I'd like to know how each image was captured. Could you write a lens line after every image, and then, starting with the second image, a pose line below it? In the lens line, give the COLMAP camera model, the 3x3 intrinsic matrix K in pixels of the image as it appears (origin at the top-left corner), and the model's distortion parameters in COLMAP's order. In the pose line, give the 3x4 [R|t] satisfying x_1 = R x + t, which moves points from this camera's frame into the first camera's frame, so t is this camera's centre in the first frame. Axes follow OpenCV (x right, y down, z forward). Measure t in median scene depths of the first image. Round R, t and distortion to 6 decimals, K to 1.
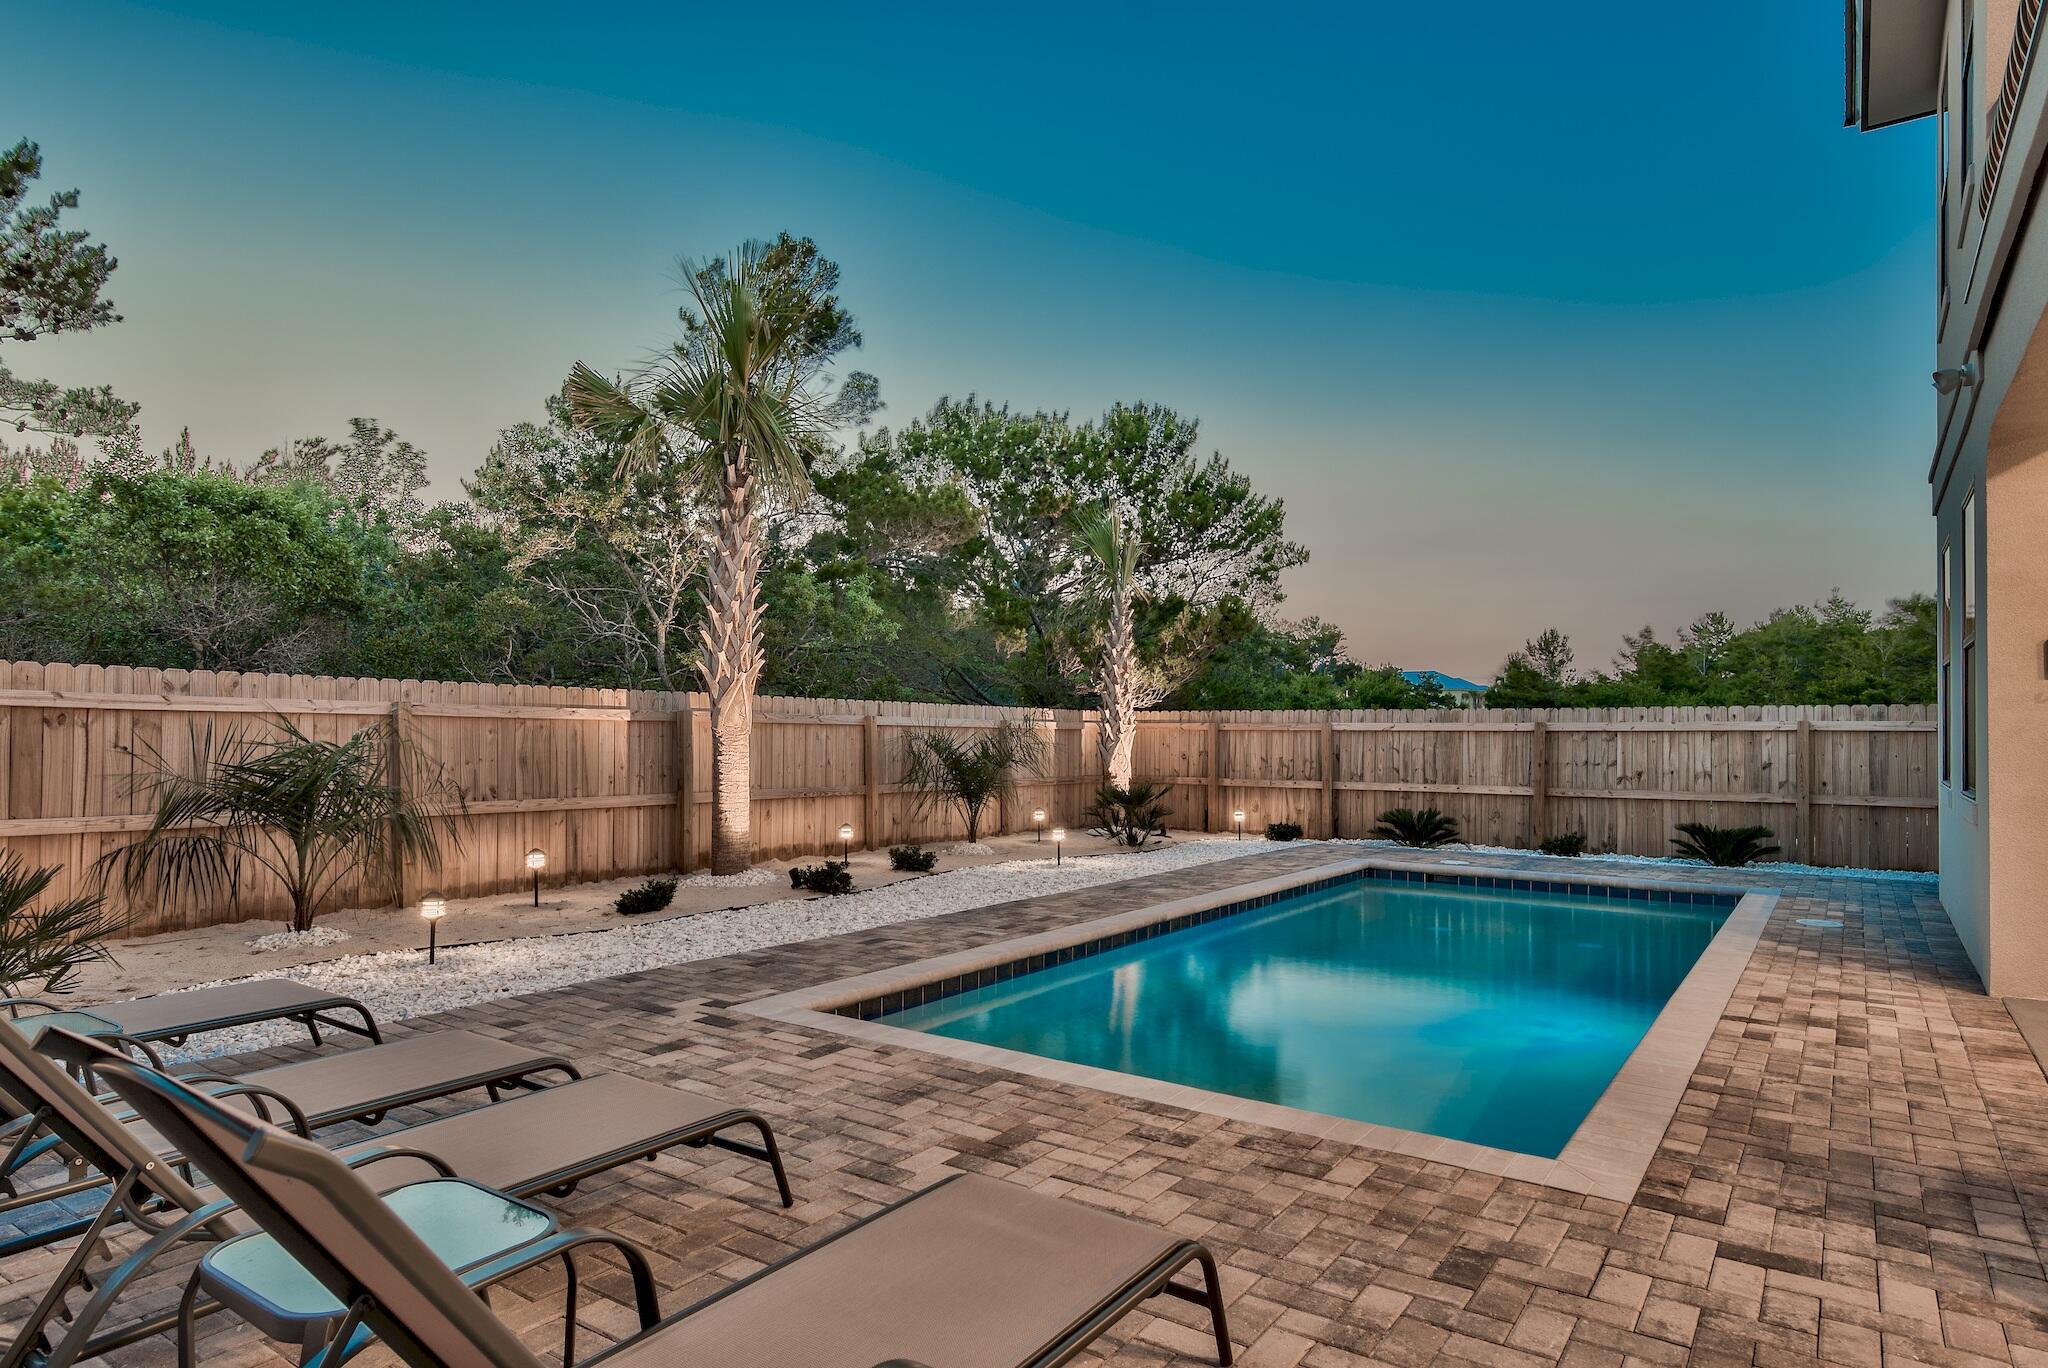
lens RADIAL K [[1177.5, 0, 1015.8], [0, 1177.5, 691.1], [0, 0, 1]] dist [0.007510, 0.000486]
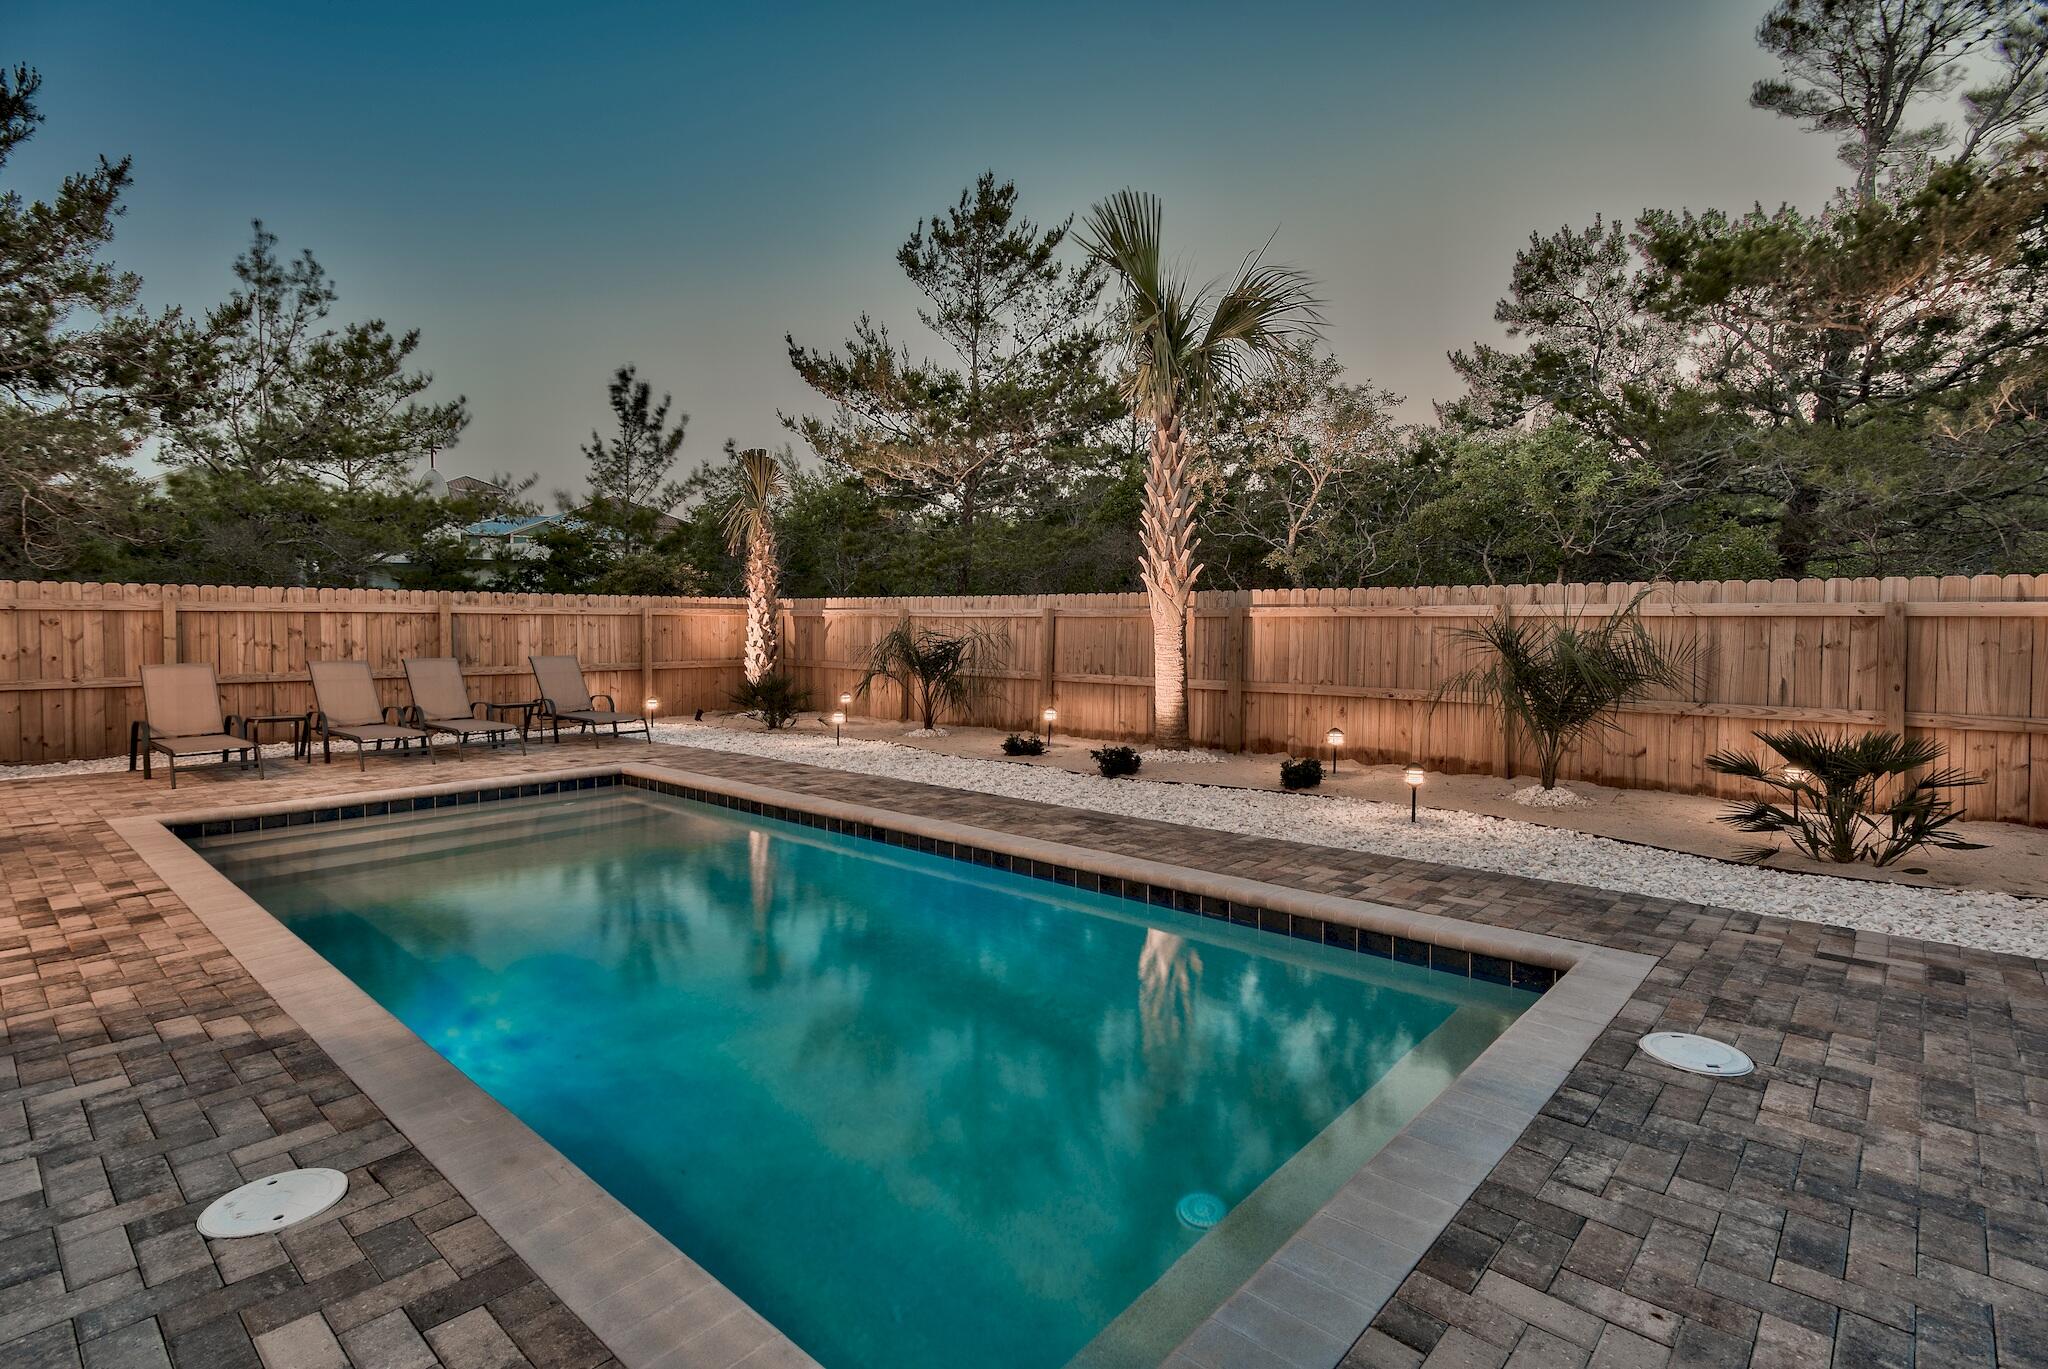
lens RADIAL K [[1017.1, 0, 999.4], [0, 1017.1, 650.6], [0, 0, 1]] dist [-0.002261, 0.000586]
pose [[-0.133934, 0.027053, -0.990621, 0.742076], [0.043200, 0.998836, 0.021436, 0.028980], [0.990048, -0.039924, -0.134947, 0.964966]]
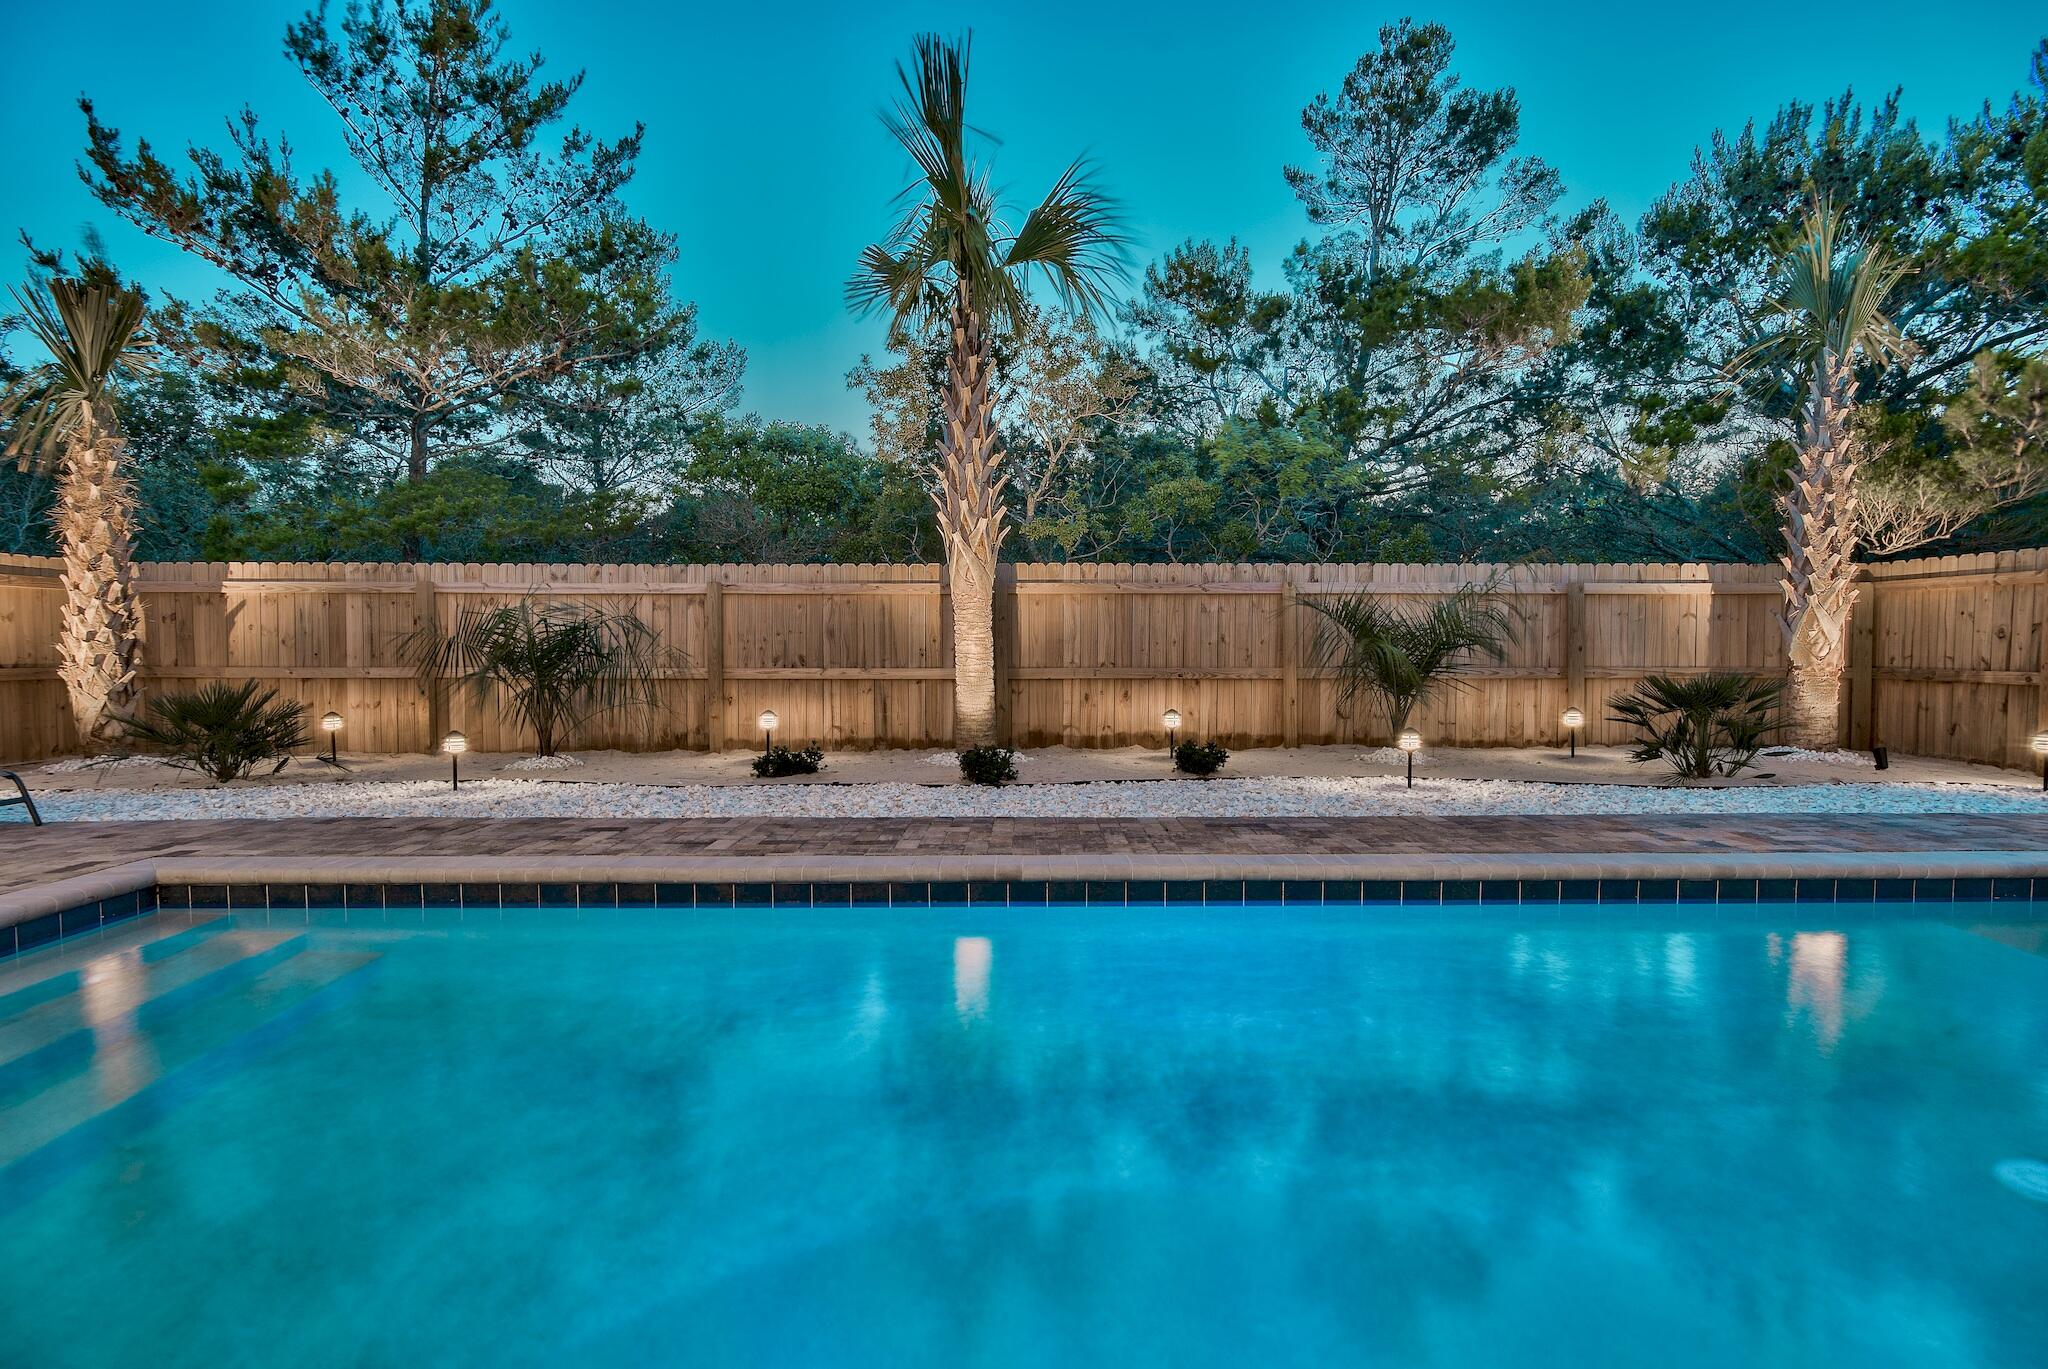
lens RADIAL K [[1017.1, 0, 1029.3], [0, 1017.1, 688.3], [0, 0, 1]] dist [-0.002261, 0.000586]
pose [[0.576284, 0.034726, -0.816511, 0.436818], [0.038660, 0.996820, 0.069680, 0.048781], [0.816334, -0.071722, 0.573109, 0.572196]]
